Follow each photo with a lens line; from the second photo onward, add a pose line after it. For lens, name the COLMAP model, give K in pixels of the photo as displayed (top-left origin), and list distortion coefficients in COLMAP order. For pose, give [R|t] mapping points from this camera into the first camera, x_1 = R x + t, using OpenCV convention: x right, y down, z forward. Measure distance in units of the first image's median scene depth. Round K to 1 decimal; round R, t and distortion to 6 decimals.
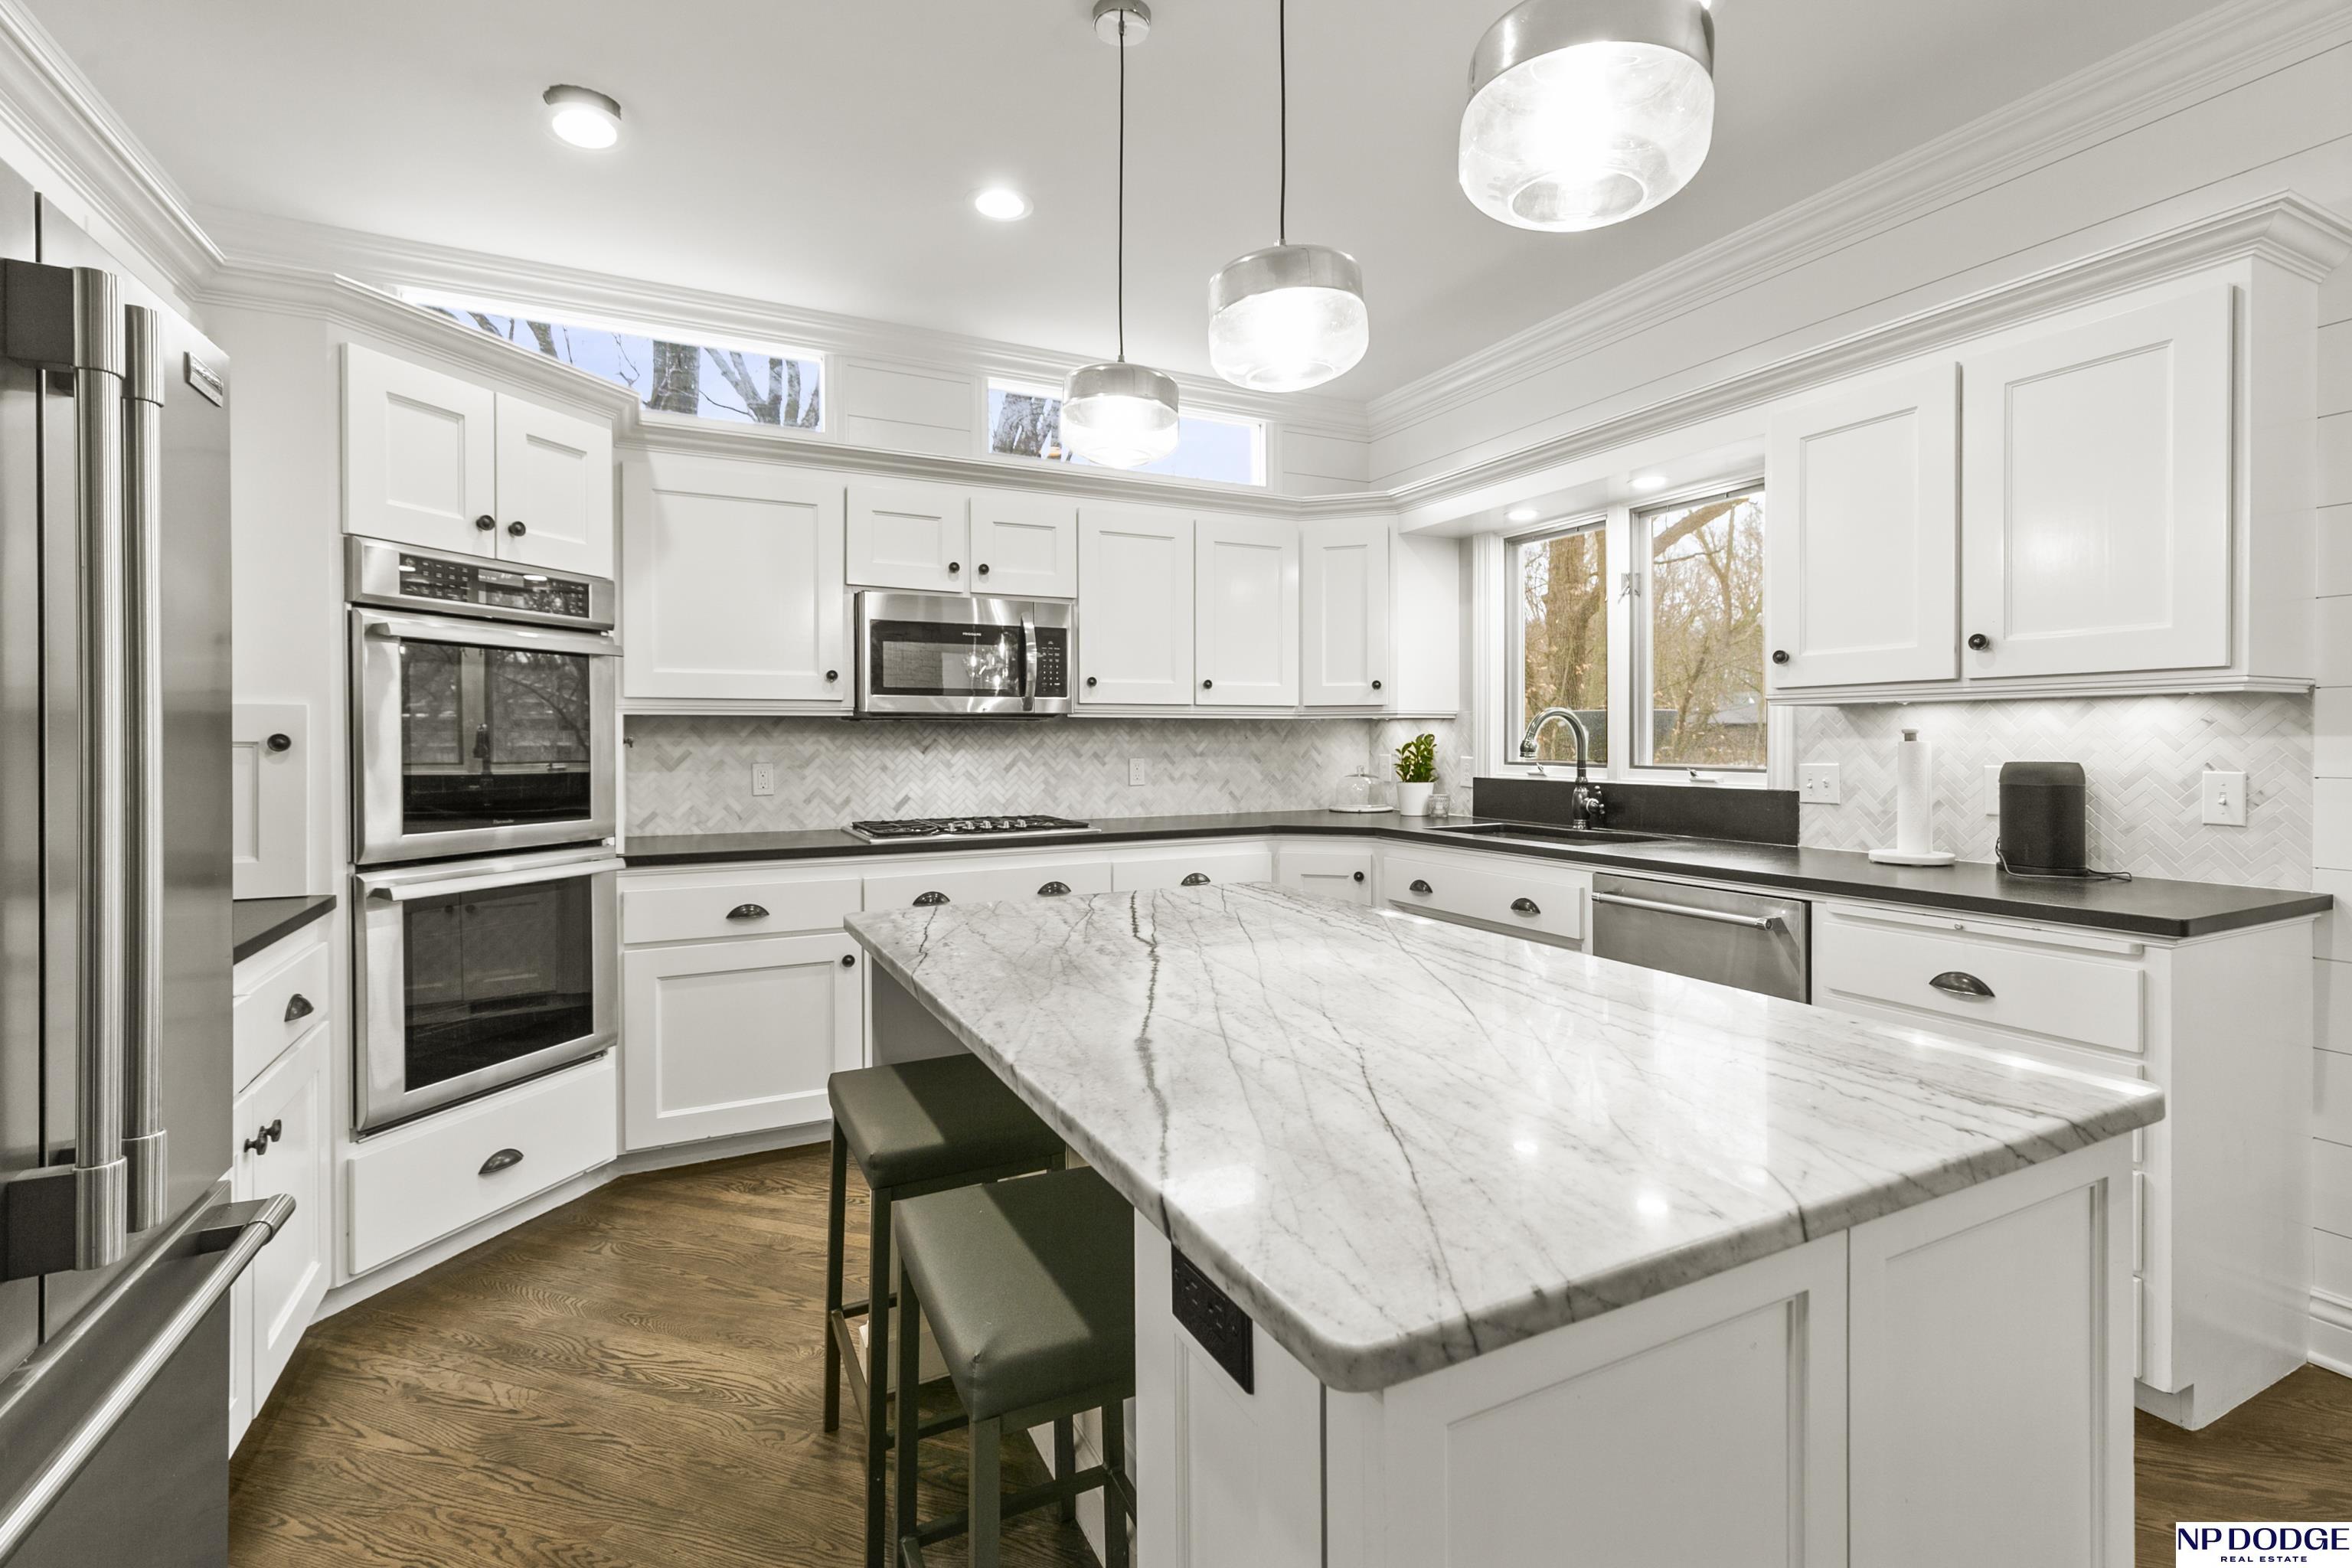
lens RADIAL K [[1071.8, 0, 1179.6], [0, 1071.8, 741.0], [0, 0, 1]] dist [0.006165, 0.000090]
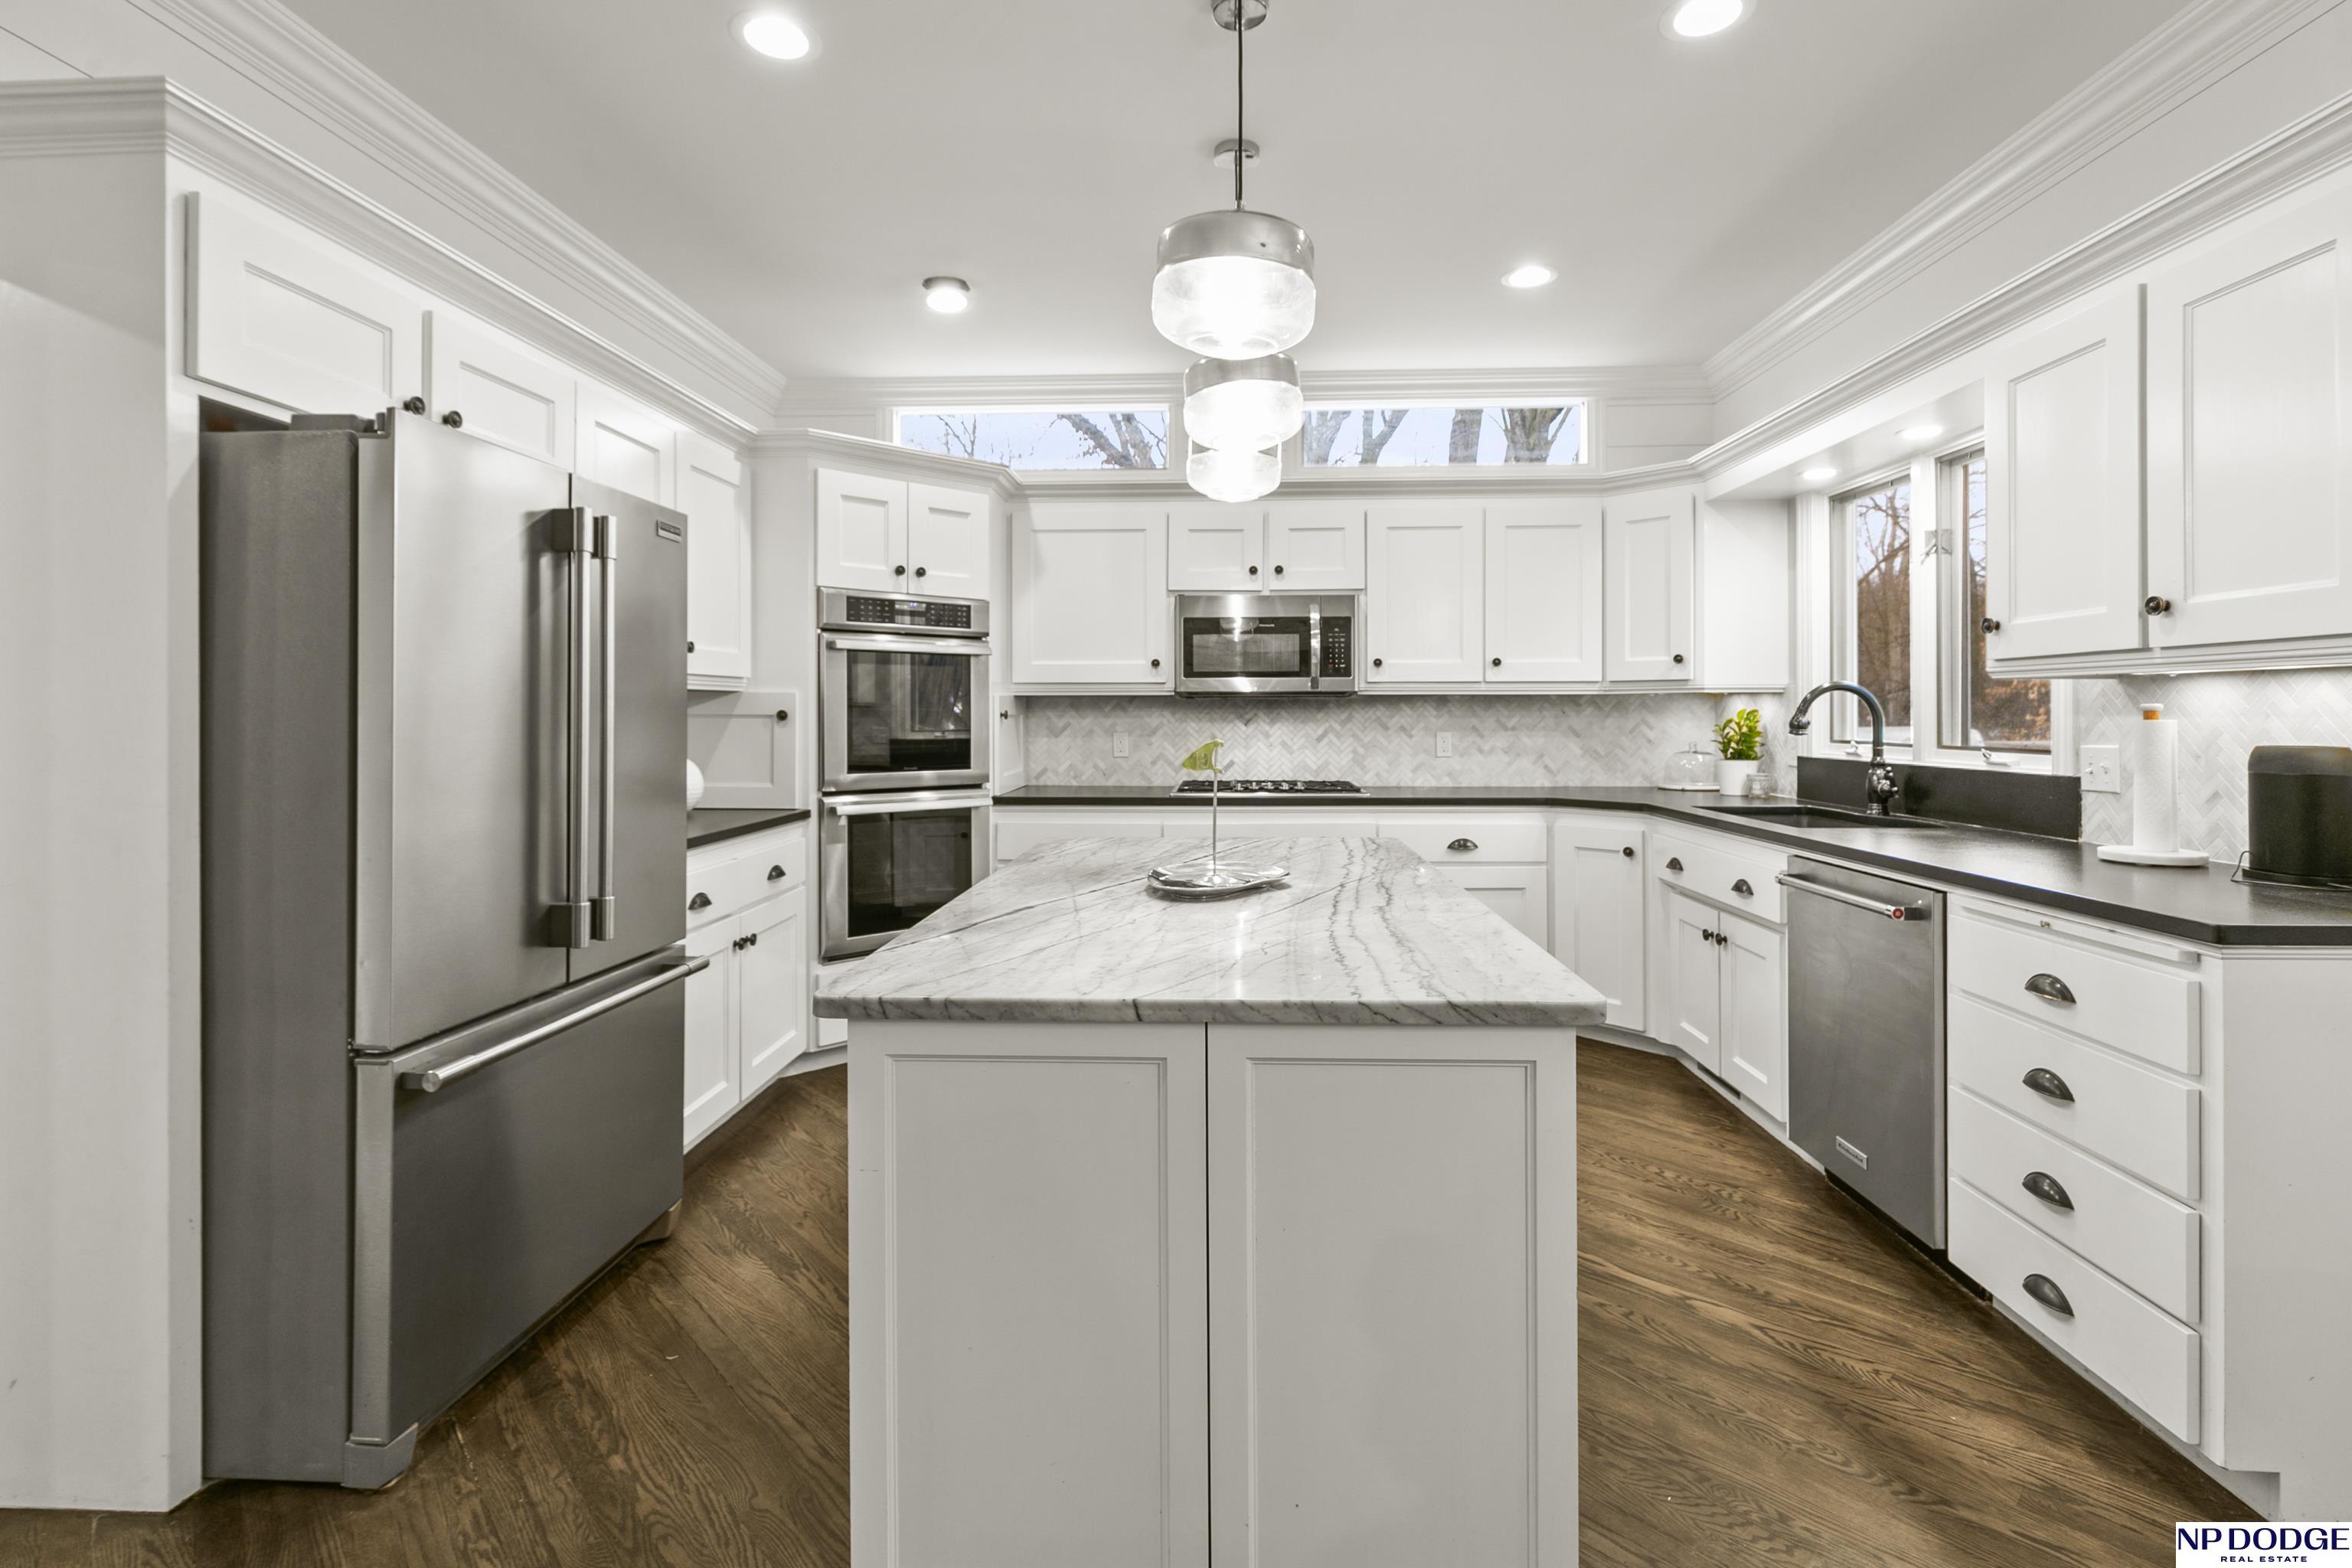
lens RADIAL K [[1079.6, 0, 1178.4], [0, 1079.6, 708.2], [0, 0, 1]] dist [-0.000340, -0.000145]
pose [[0.871338, -0.000050, -0.490683, 0.307584], [-0.002590, 0.999986, -0.004700, -0.002118], [0.490676, 0.005366, 0.871326, -0.090754]]
